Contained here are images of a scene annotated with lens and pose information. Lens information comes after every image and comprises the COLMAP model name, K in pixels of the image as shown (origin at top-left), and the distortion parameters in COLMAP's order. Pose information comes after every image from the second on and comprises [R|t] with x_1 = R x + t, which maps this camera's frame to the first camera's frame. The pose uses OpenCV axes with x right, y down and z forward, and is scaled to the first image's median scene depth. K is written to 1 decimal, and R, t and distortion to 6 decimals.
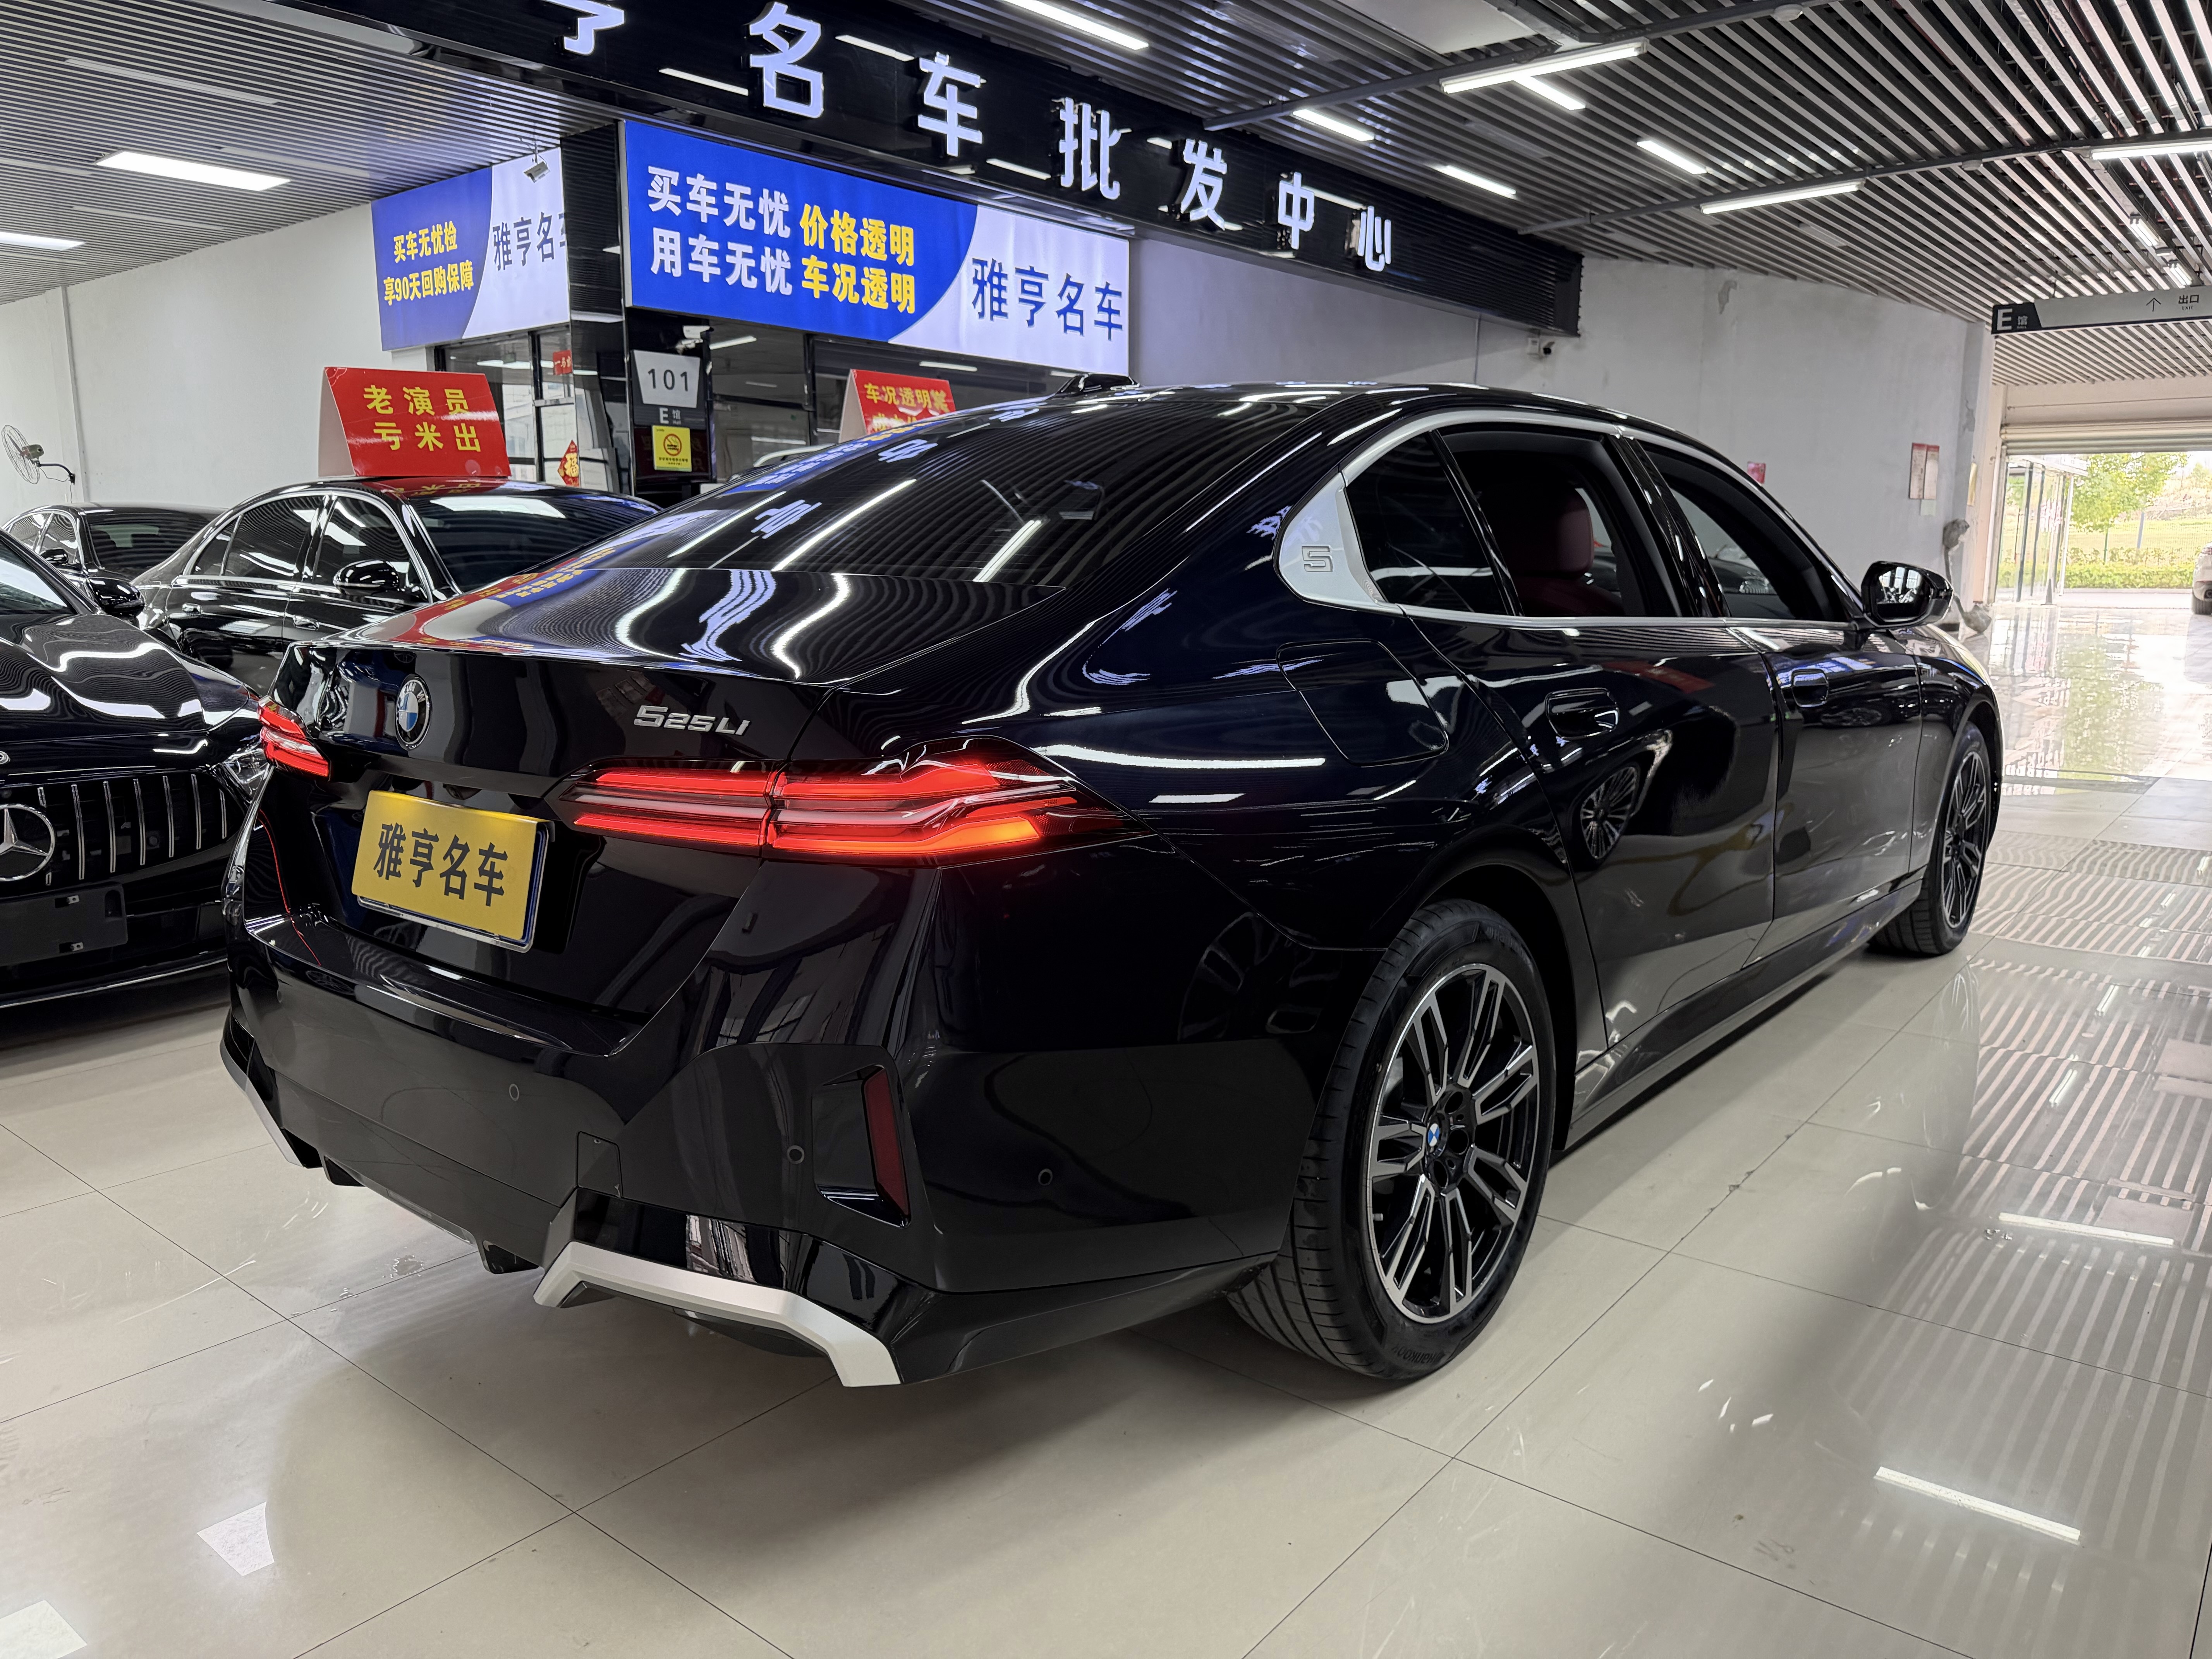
lens RADIAL K [[1574.8, 0, 1107.5], [0, 1574.8, 824.3], [0, 0, 1]] dist [0.030833, -0.048607]
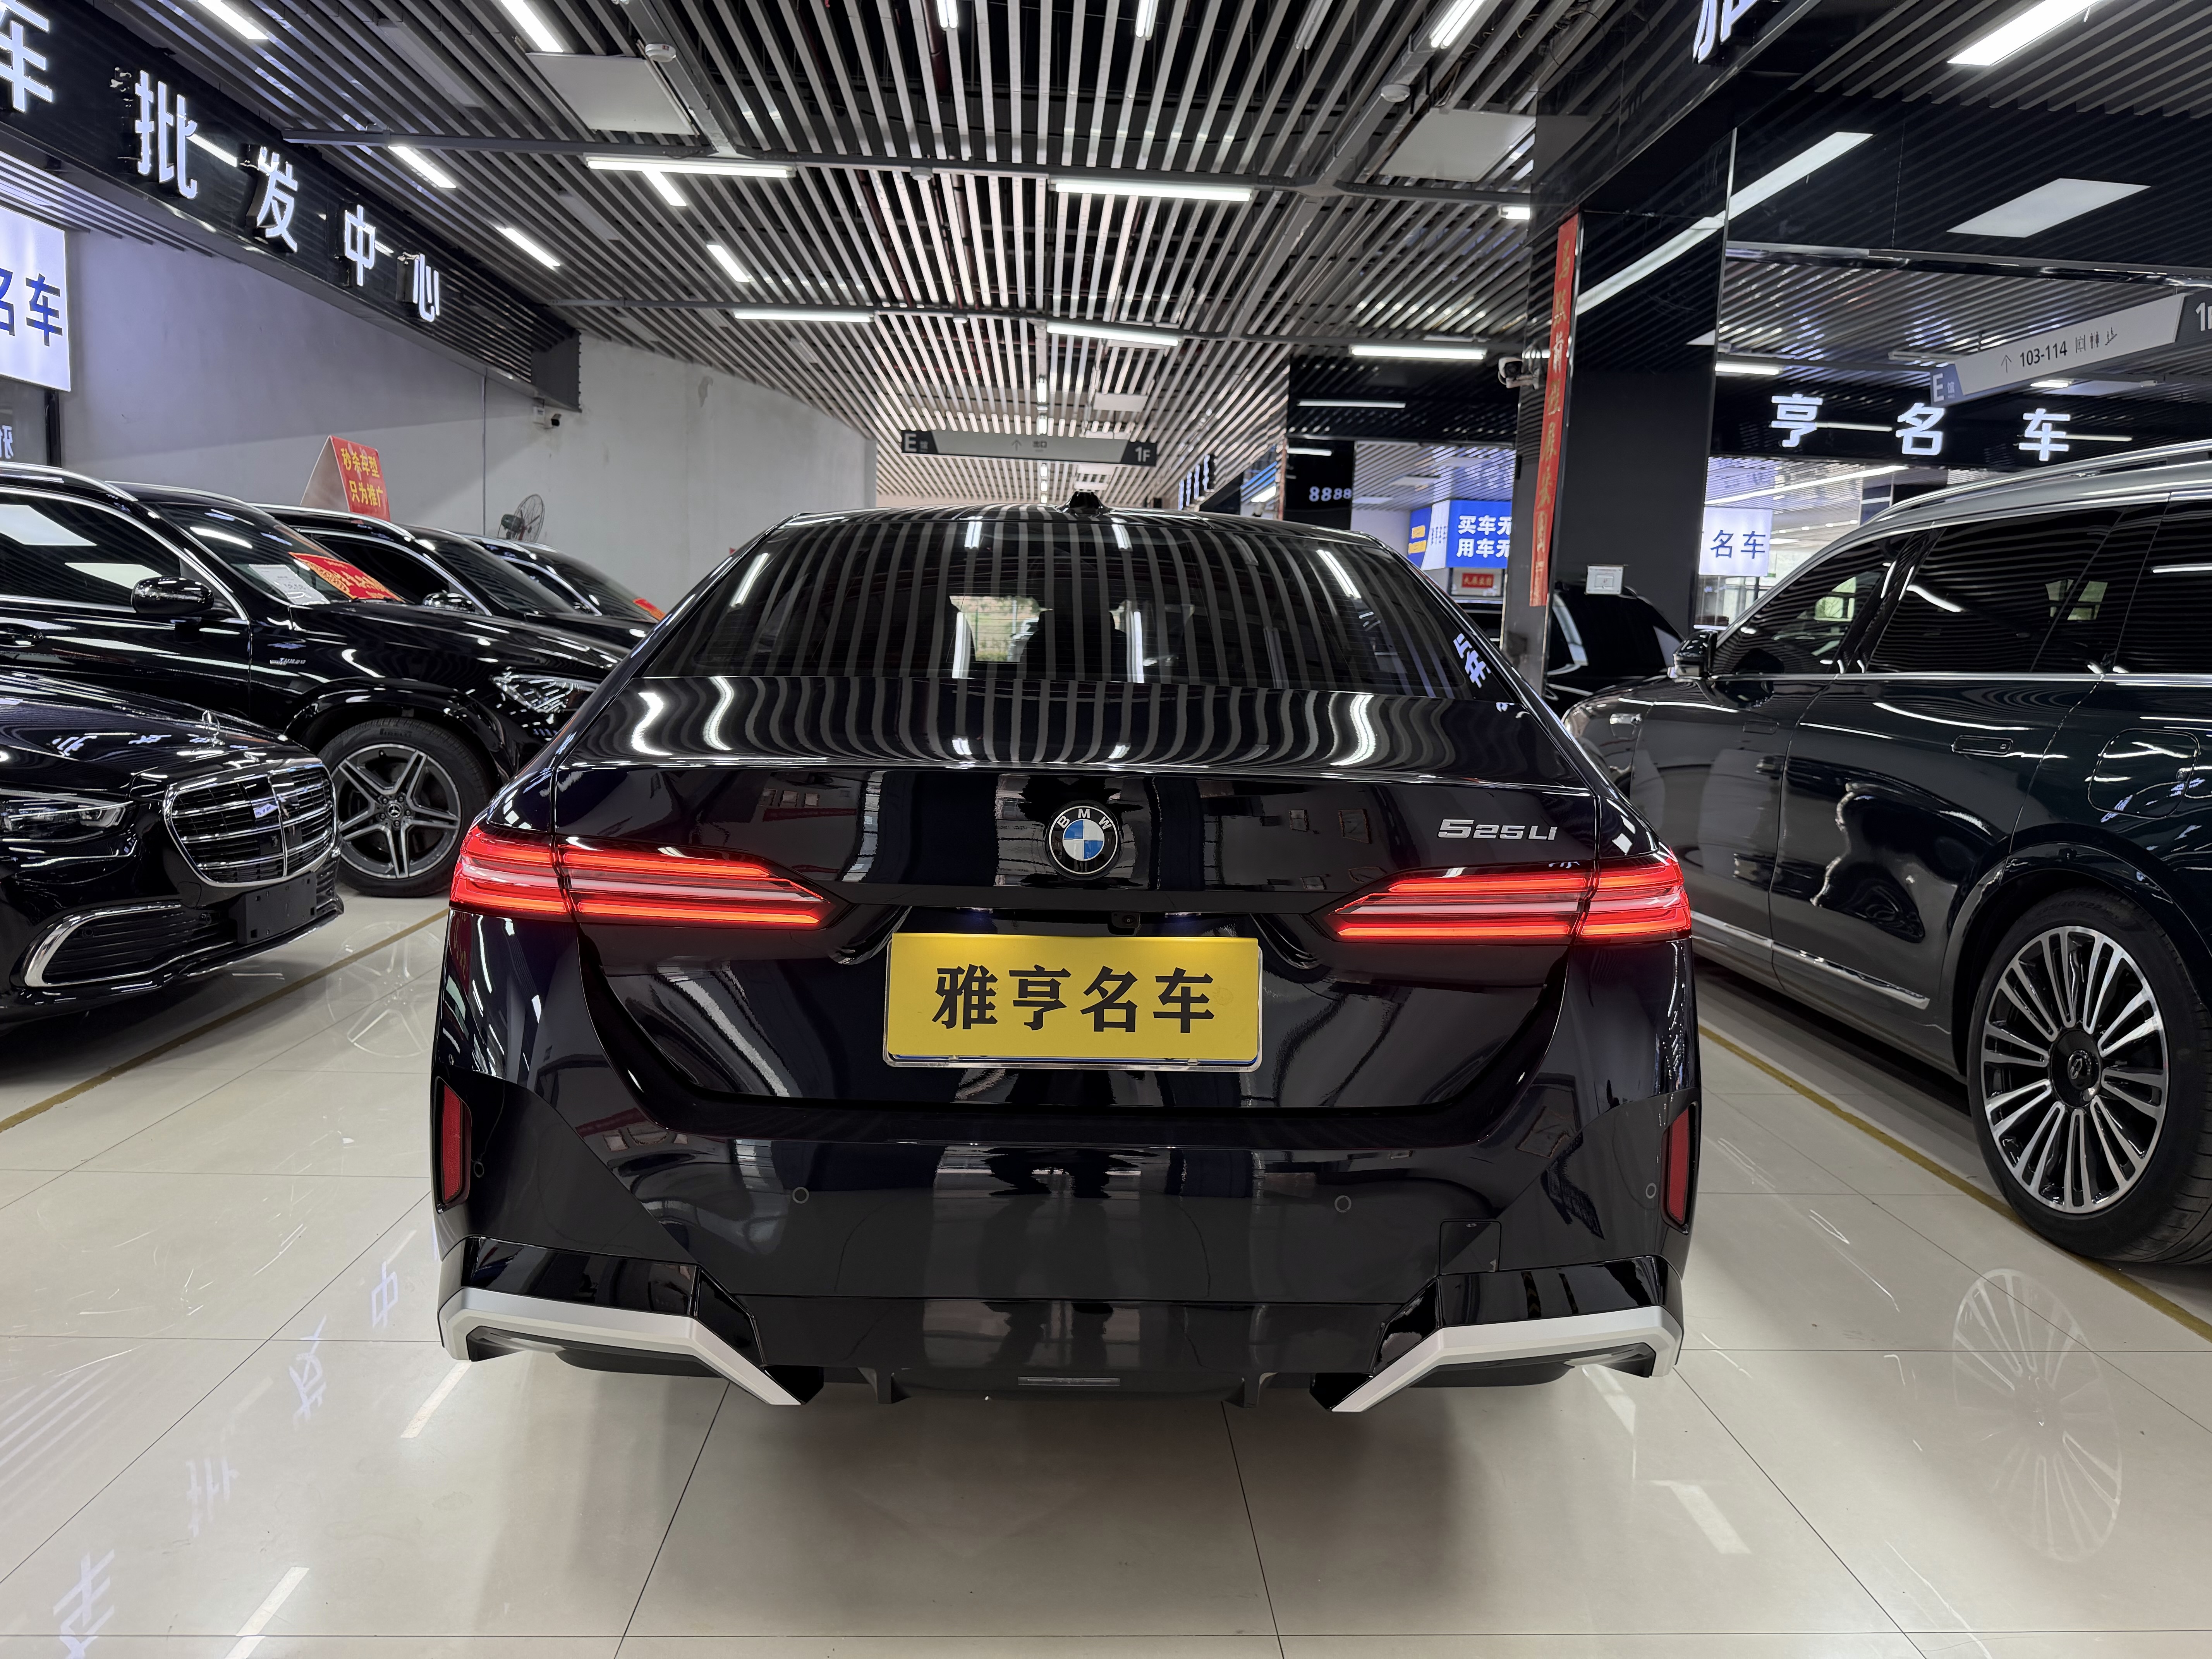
lens RADIAL K [[1574.8, 0, 1114.2], [0, 1574.8, 814.3], [0, 0, 1]] dist [0.030833, -0.048607]
pose [[0.746504, -0.042751, 0.664006, -0.186668], [0.073878, 0.997089, -0.018861, -0.011784], [-0.661267, 0.063135, 0.747489, 0.053393]]
